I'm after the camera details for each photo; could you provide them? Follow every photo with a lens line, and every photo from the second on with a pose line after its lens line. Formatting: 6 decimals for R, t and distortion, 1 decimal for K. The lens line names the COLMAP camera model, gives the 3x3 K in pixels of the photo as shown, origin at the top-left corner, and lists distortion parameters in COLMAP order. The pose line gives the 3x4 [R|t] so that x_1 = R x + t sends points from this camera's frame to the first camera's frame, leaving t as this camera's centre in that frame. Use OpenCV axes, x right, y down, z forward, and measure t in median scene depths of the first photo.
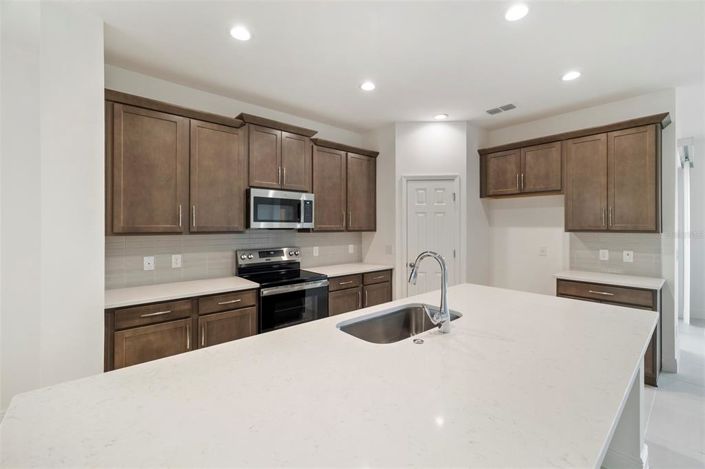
lens RADIAL K [[300.2, 0, 352.4], [0, 300.2, 226.2], [0, 0, 1]] dist [0.000062, -0.000195]
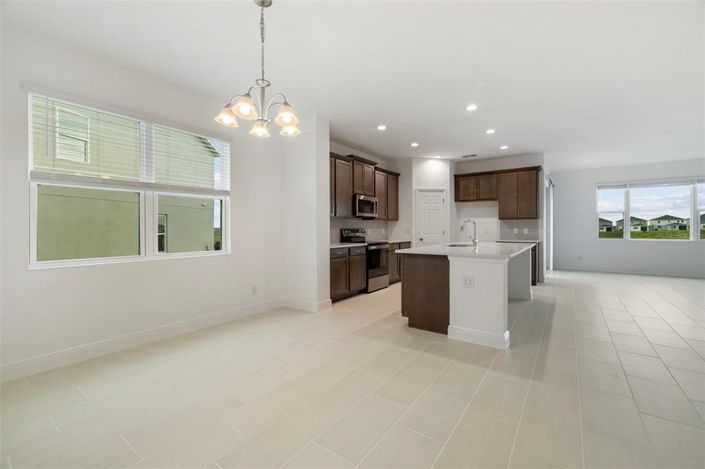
lens RADIAL K [[300.2, 0, 352.4], [0, 300.2, 226.2], [0, 0, 1]] dist [0.000062, -0.000195]
pose [[0.974131, -0.000232, 0.225985, -0.701109], [0.000849, 0.999996, -0.002635, 0.067568], [-0.225983, 0.002759, 0.974127, -0.736417]]
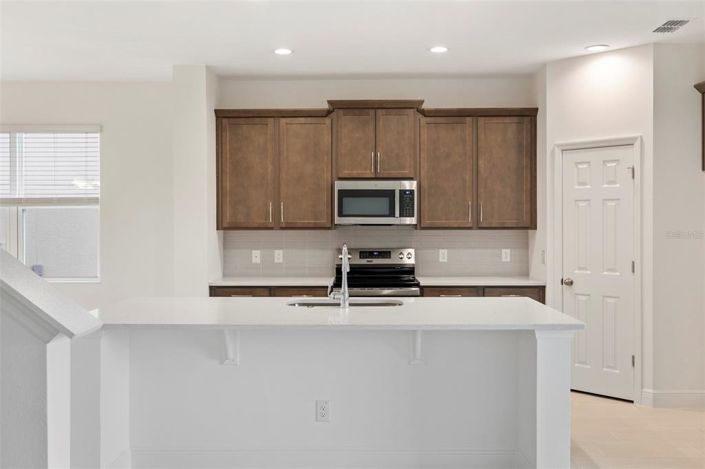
lens RADIAL K [[692.8, 0, 352.5], [0, 692.8, 234.5], [0, 0, 1]] dist [-0.009117, -0.002398]
pose [[0.734944, 0.011952, -0.678022, 1.018132], [0.001948, 0.999803, 0.019736, -0.002693], [0.678125, -0.015826, 0.734776, -0.473395]]
